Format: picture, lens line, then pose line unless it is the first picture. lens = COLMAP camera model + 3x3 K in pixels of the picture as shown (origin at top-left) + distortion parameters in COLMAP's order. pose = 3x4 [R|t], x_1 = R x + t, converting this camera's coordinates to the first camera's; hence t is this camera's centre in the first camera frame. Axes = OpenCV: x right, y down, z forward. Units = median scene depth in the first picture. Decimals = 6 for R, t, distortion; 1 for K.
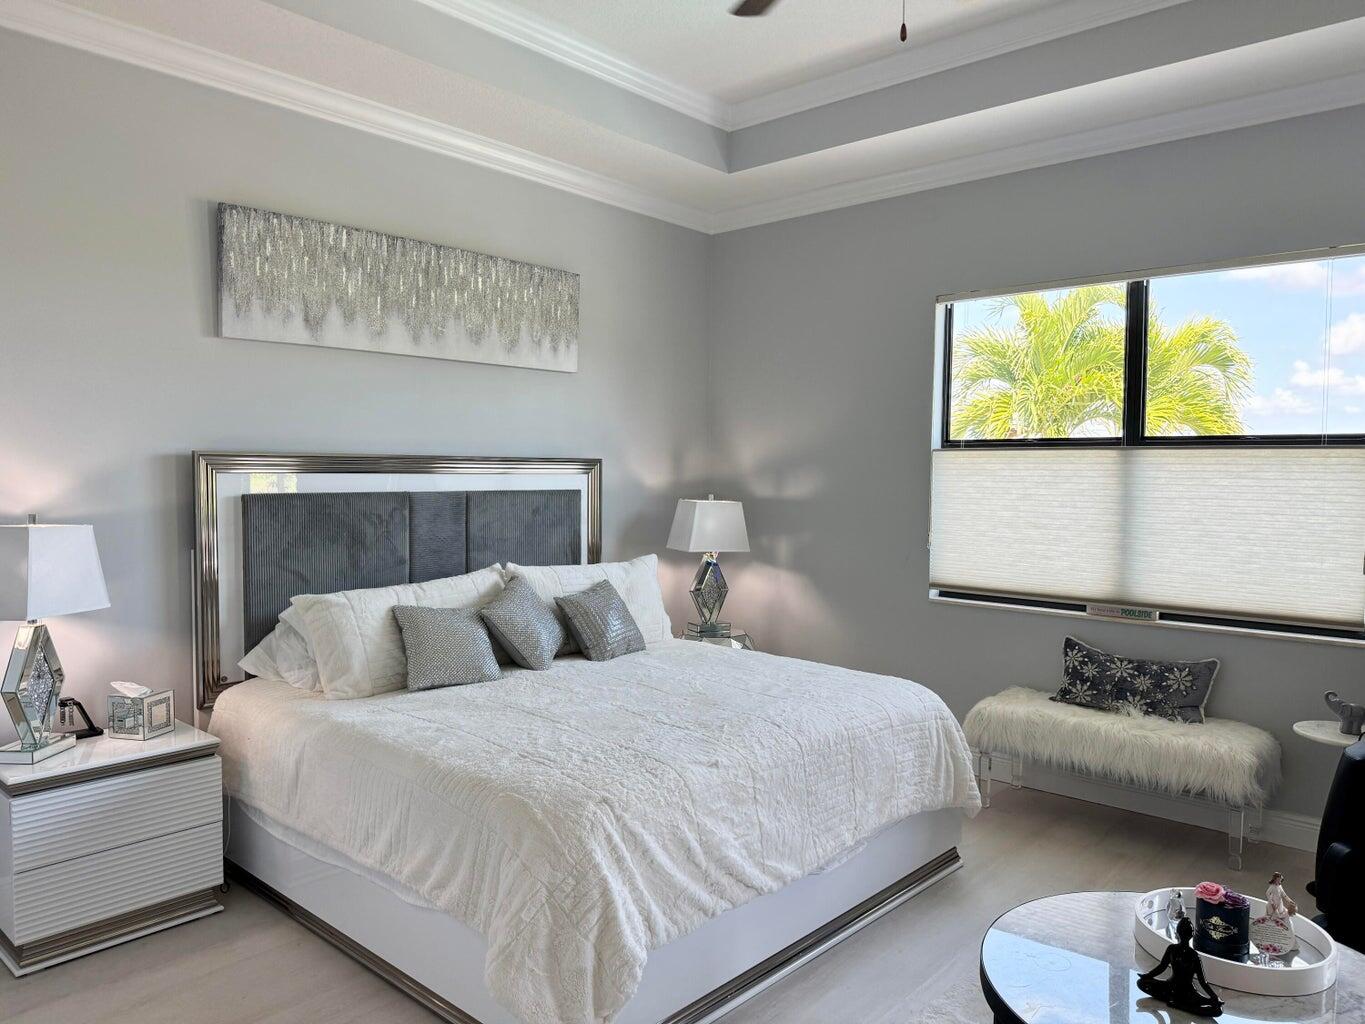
lens RADIAL K [[970.8, 0, 681.1], [0, 970.8, 508.2], [0, 0, 1]] dist [0.081958, -0.055412]
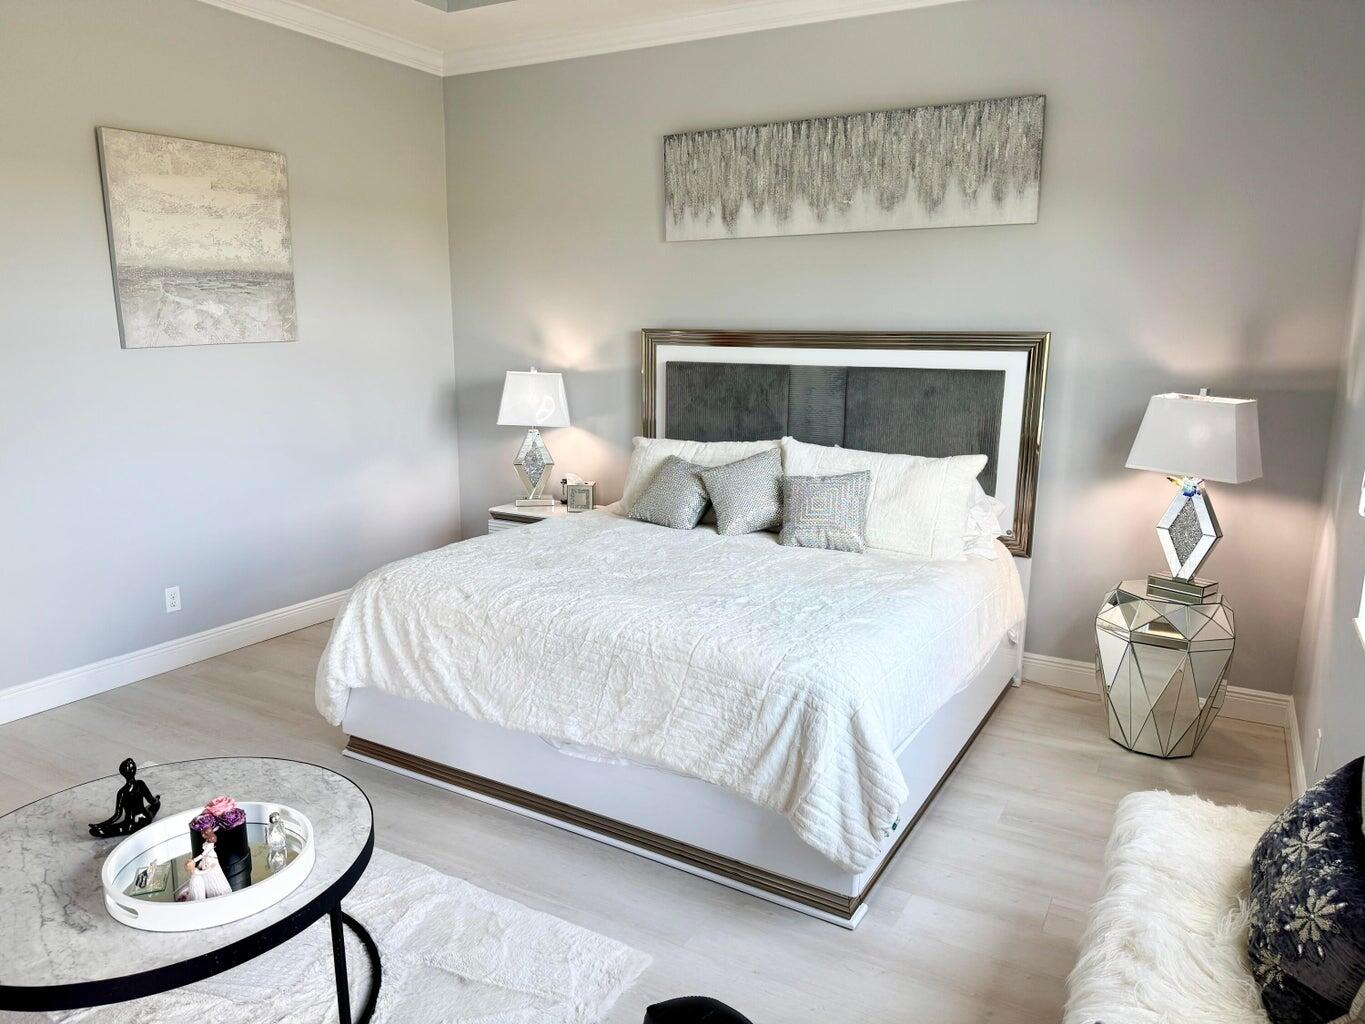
lens RADIAL K [[970.8, 0, 683.5], [0, 970.8, 517.1], [0, 0, 1]] dist [0.081958, -0.055412]
pose [[0.219161, 0.179275, -0.959077, 0.819257], [-0.055768, 0.983669, 0.171128, -0.030860], [0.974094, 0.015981, 0.225579, 0.676675]]
